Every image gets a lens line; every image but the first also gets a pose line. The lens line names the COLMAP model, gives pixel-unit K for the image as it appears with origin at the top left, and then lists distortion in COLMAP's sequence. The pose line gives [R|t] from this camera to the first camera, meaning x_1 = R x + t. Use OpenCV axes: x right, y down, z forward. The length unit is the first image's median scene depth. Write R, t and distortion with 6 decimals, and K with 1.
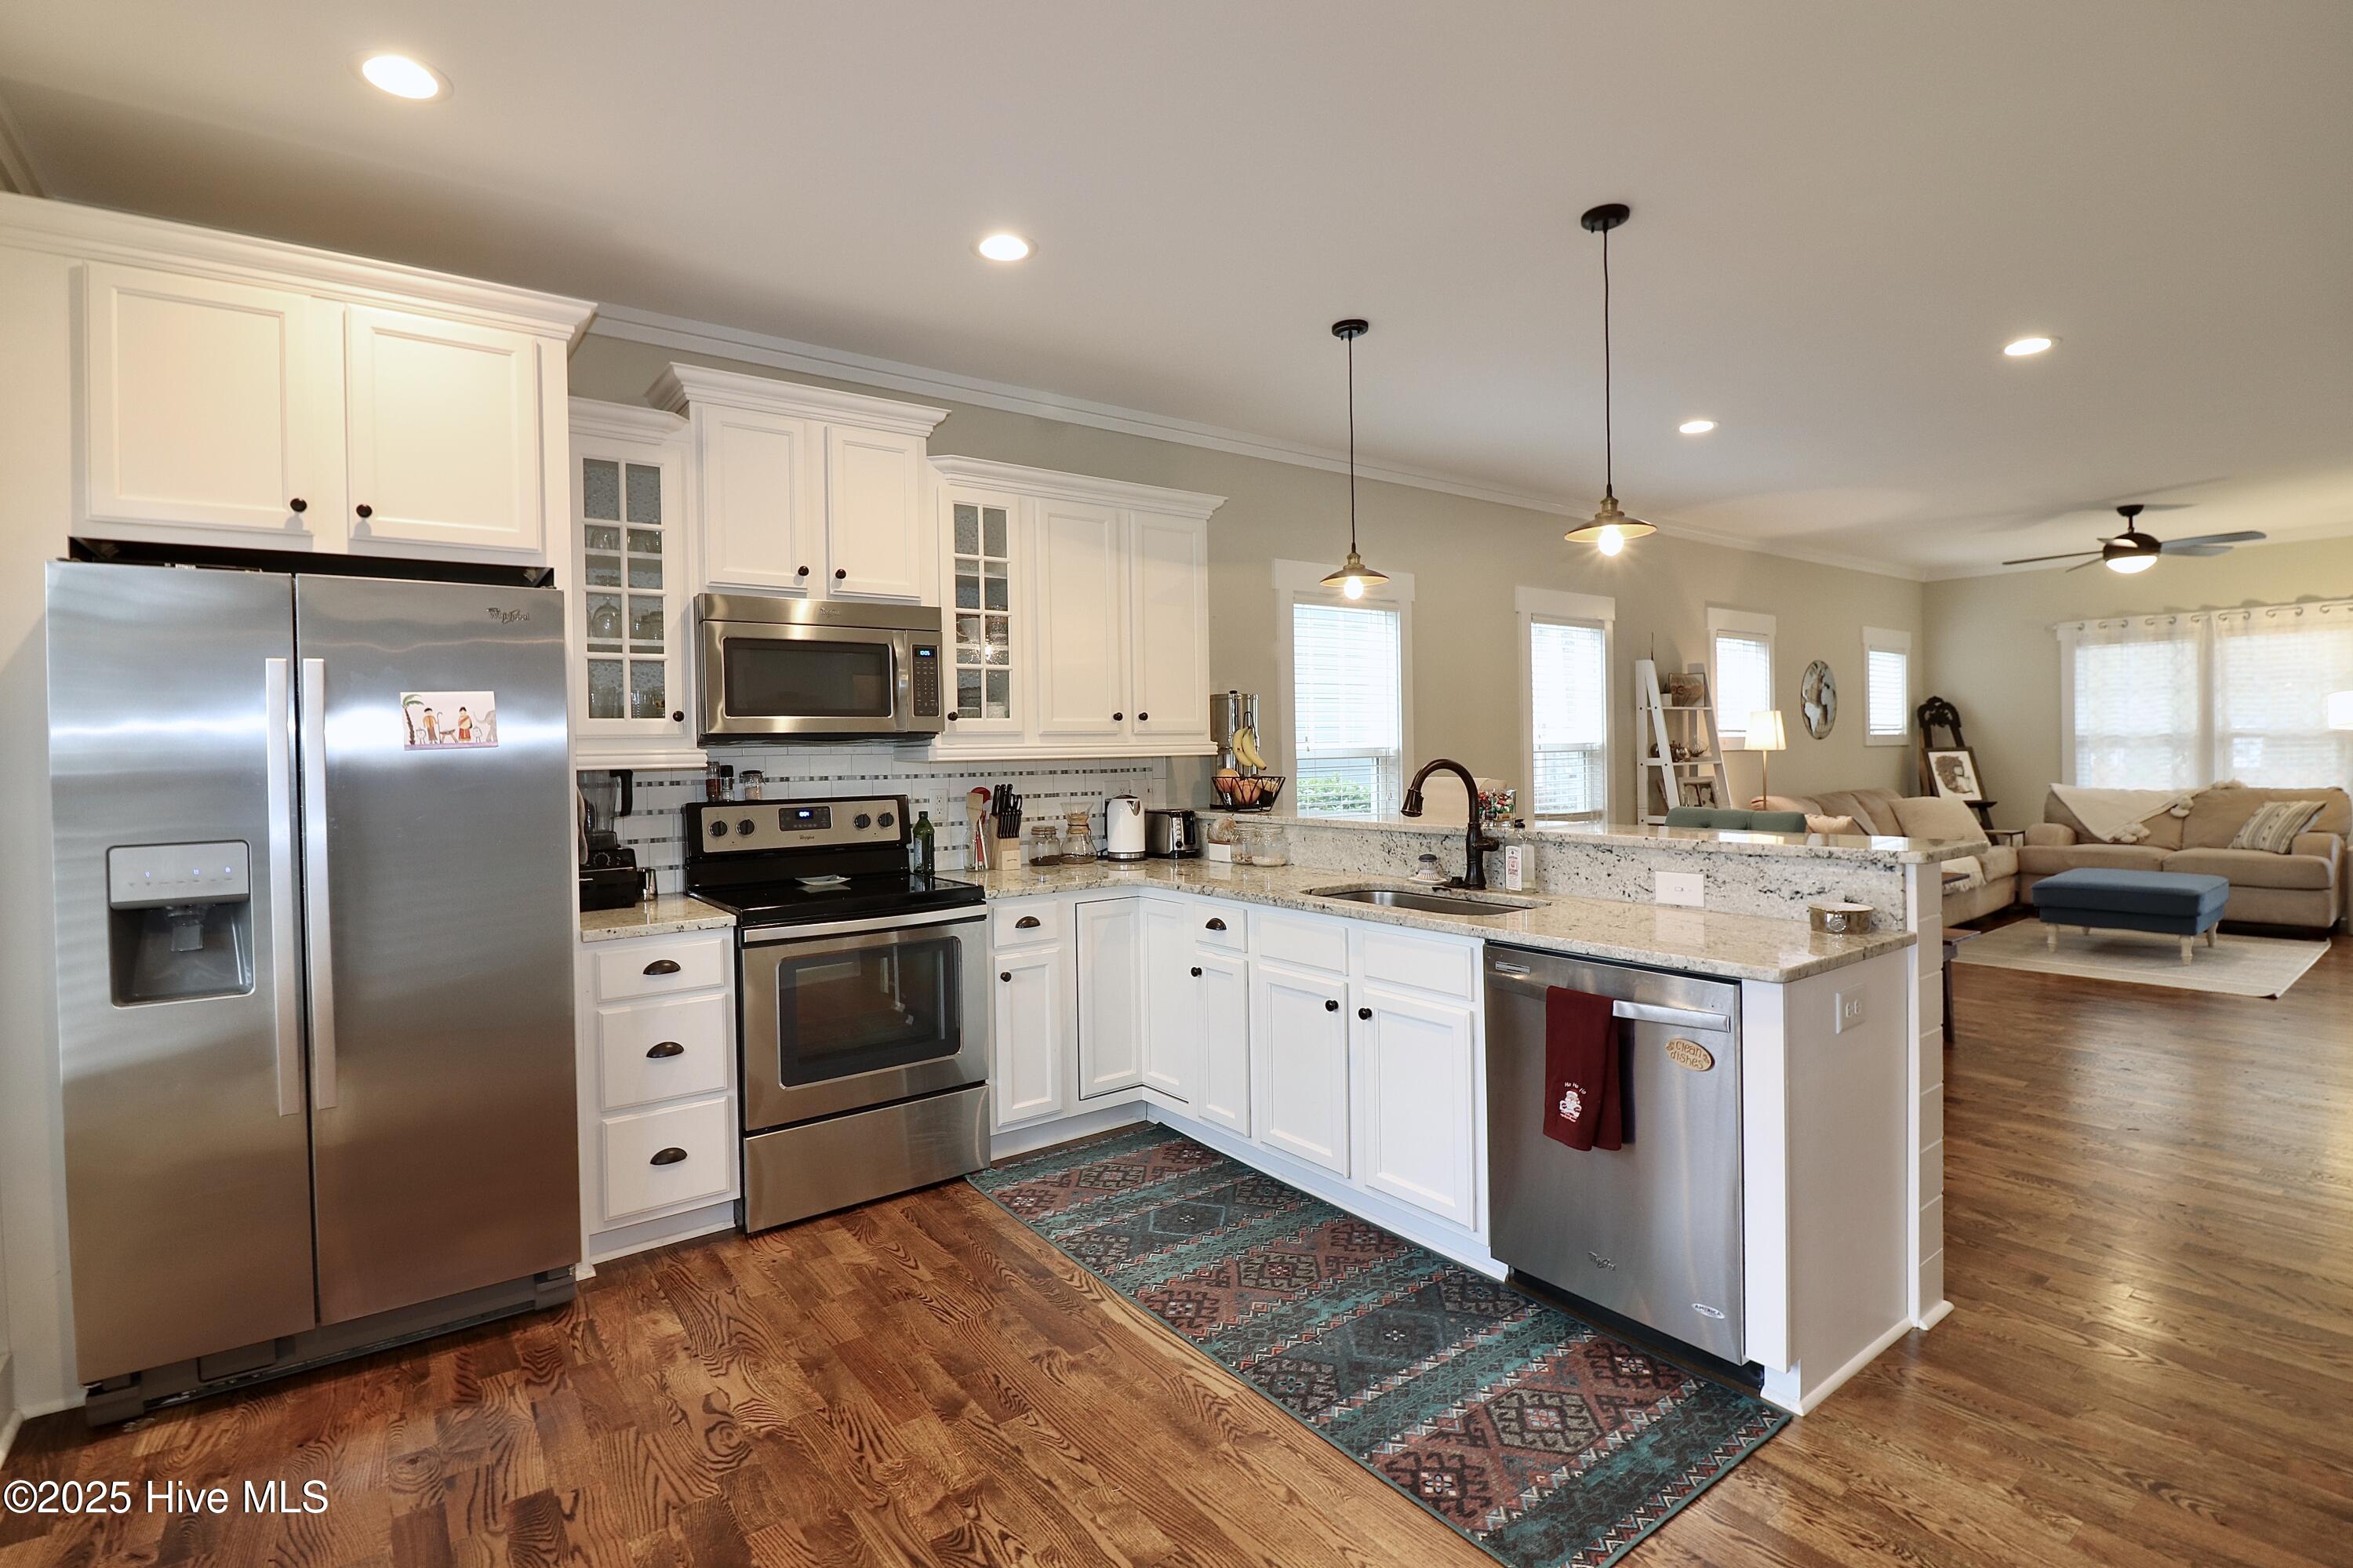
lens RADIAL K [[1097.7, 0, 1125.7], [0, 1097.7, 769.6], [0, 0, 1]] dist [-0.009519, -0.006697]
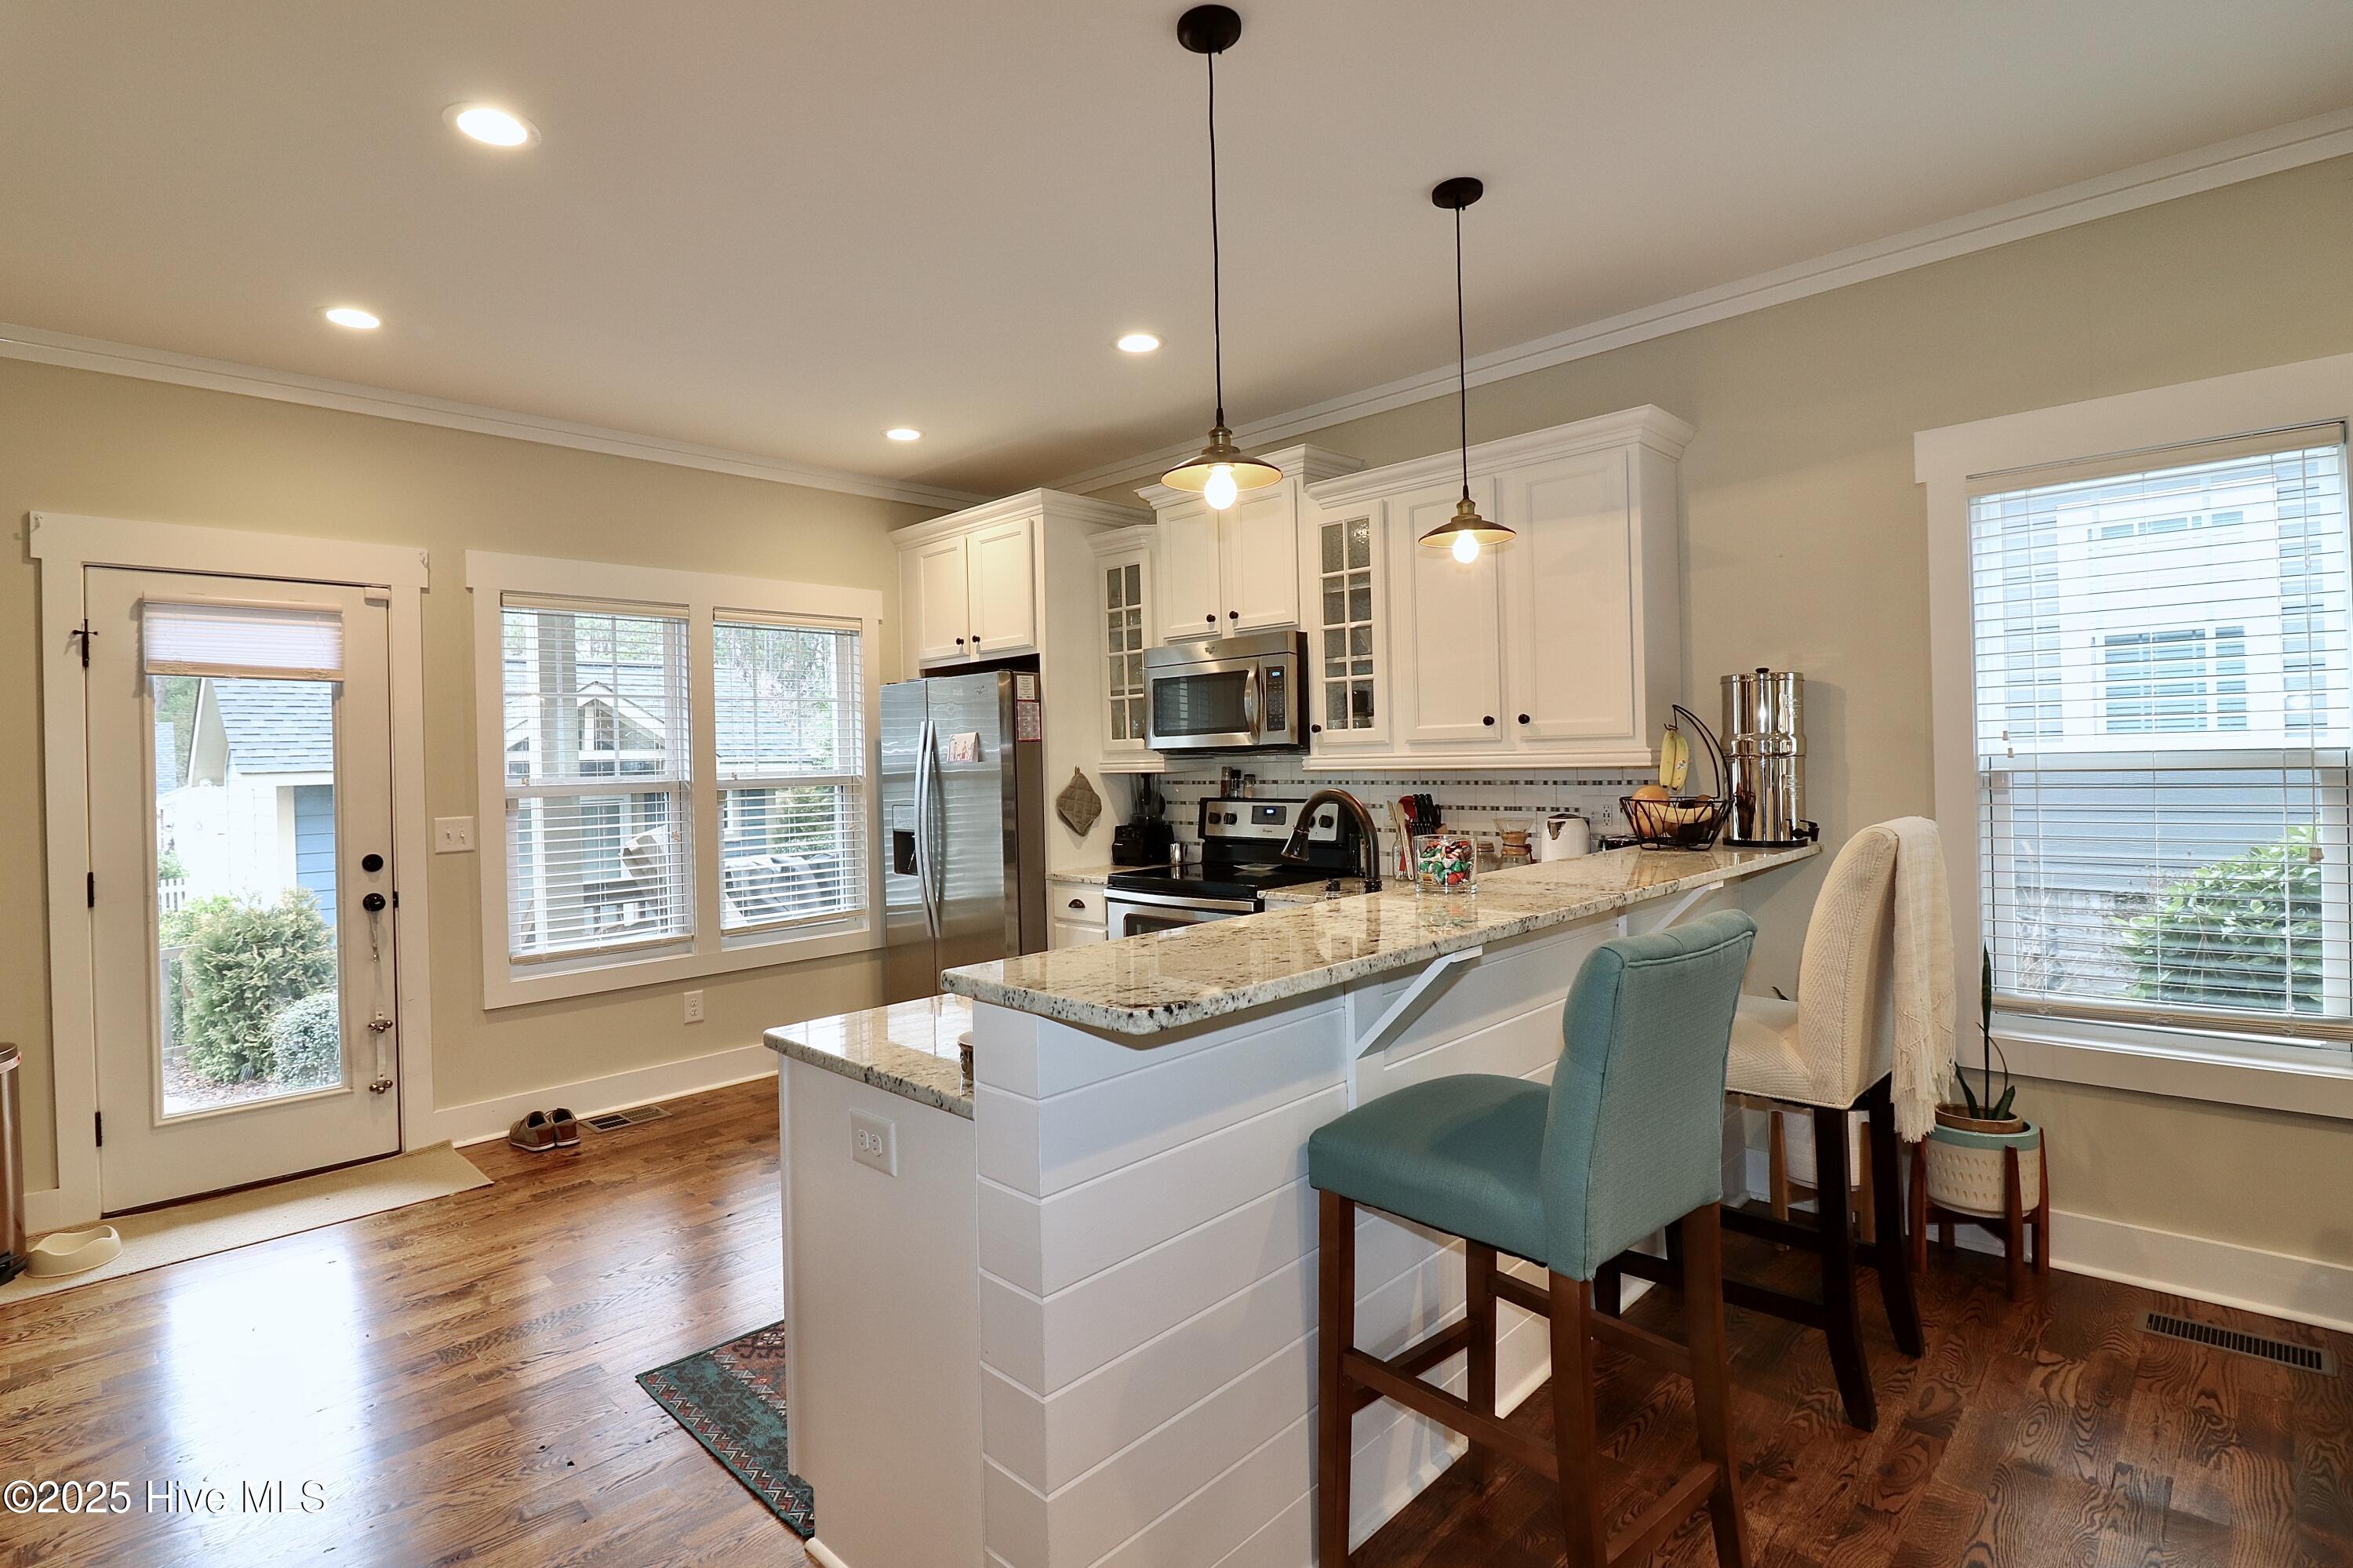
lens RADIAL K [[1097.7, 0, 1109.4], [0, 1097.7, 766.8], [0, 0, 1]] dist [-0.009519, -0.006697]
pose [[0.160697, 0.019895, -0.986803, 0.923681], [0.003618, 0.999778, 0.020745, -0.036382], [0.986997, -0.006904, 0.160589, 0.670121]]
